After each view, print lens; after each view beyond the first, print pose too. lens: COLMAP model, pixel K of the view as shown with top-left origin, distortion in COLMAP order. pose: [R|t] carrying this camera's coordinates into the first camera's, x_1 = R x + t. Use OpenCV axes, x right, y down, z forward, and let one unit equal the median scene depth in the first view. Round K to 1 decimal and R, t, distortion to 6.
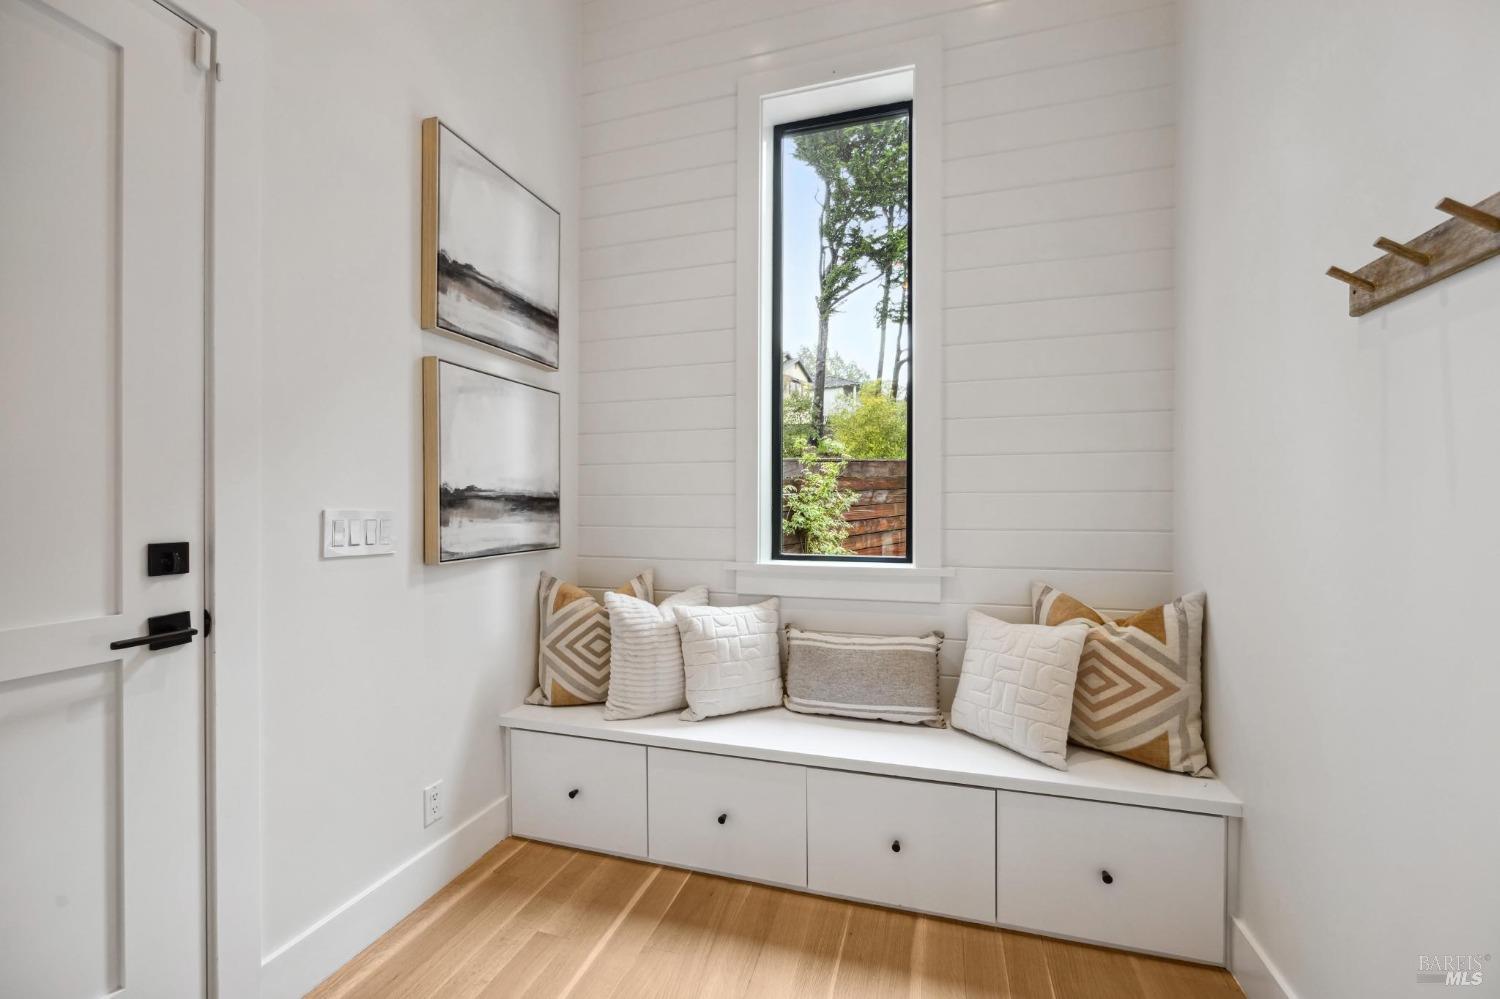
lens RADIAL K [[624.4, 0, 750.0], [0, 624.4, 499.5], [0, 0, 1]] dist [0.001191, -0.000103]
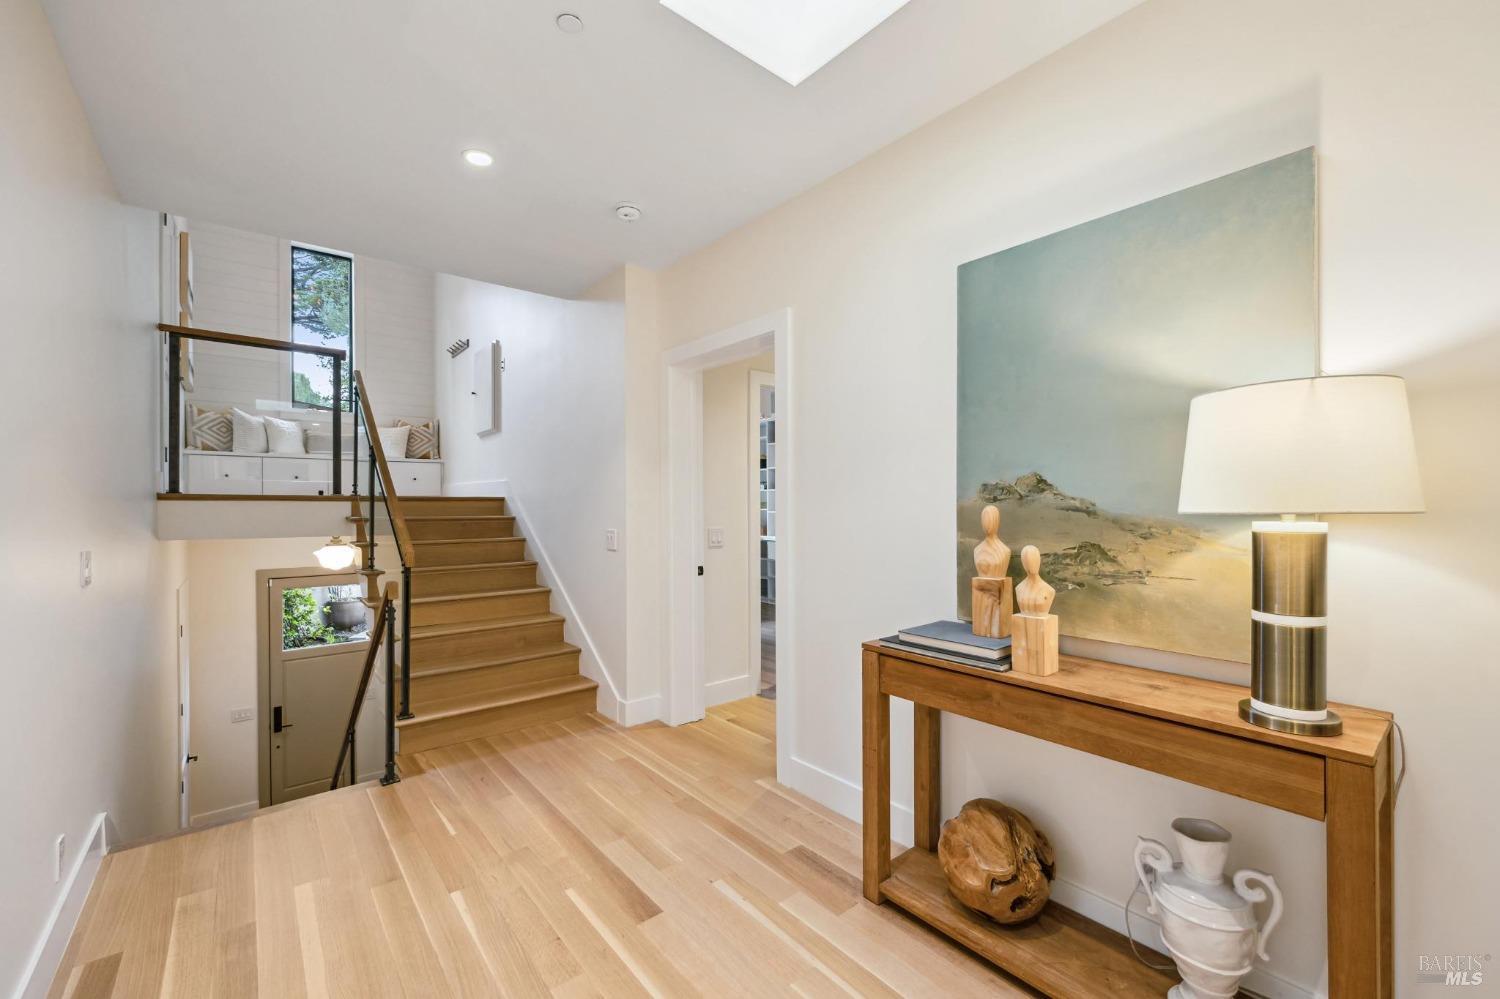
lens RADIAL K [[624.4, 0, 750.0], [0, 624.4, 499.5], [0, 0, 1]] dist [0.001191, -0.000103]
pose [[0.547170, 0.010823, 0.836952, -1.450633], [-0.000669, 0.999922, -0.012493, 0.659985], [-0.837021, 0.006276, 0.547134, -2.701702]]
